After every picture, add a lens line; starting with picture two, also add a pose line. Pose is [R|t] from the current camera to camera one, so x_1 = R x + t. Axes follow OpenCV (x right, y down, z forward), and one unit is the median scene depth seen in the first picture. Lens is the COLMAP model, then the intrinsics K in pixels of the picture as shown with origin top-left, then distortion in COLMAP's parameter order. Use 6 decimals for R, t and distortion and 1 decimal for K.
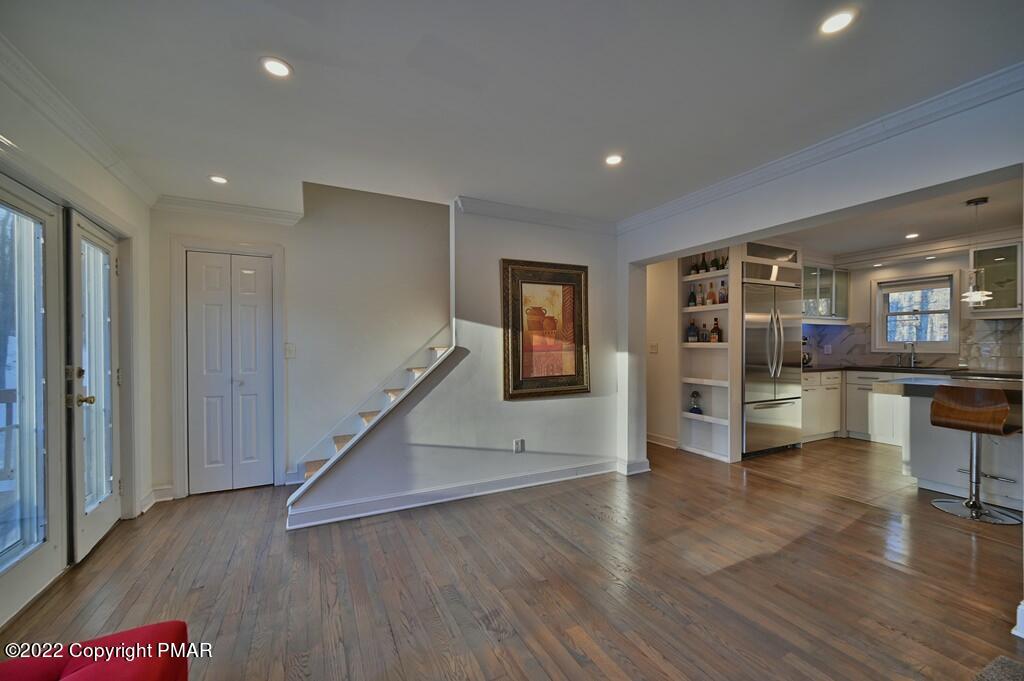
lens RADIAL K [[404.8, 0, 509.7], [0, 404.8, 344.1], [0, 0, 1]] dist [-0.003279, 0.000241]
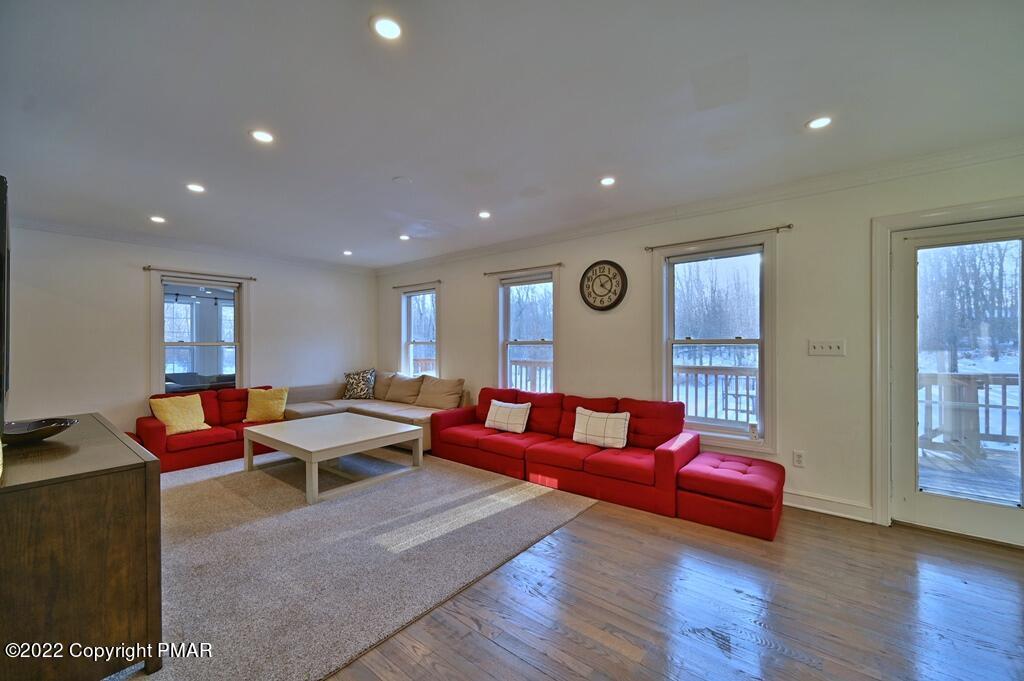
lens RADIAL K [[404.8, 0, 511.8], [0, 404.8, 341.7], [0, 0, 1]] dist [-0.003279, 0.000241]
pose [[-0.907038, 0.004966, -0.421020, 0.850671], [0.003392, 0.999984, 0.004488, -0.007650], [0.421035, 0.002643, -0.907040, 1.811770]]
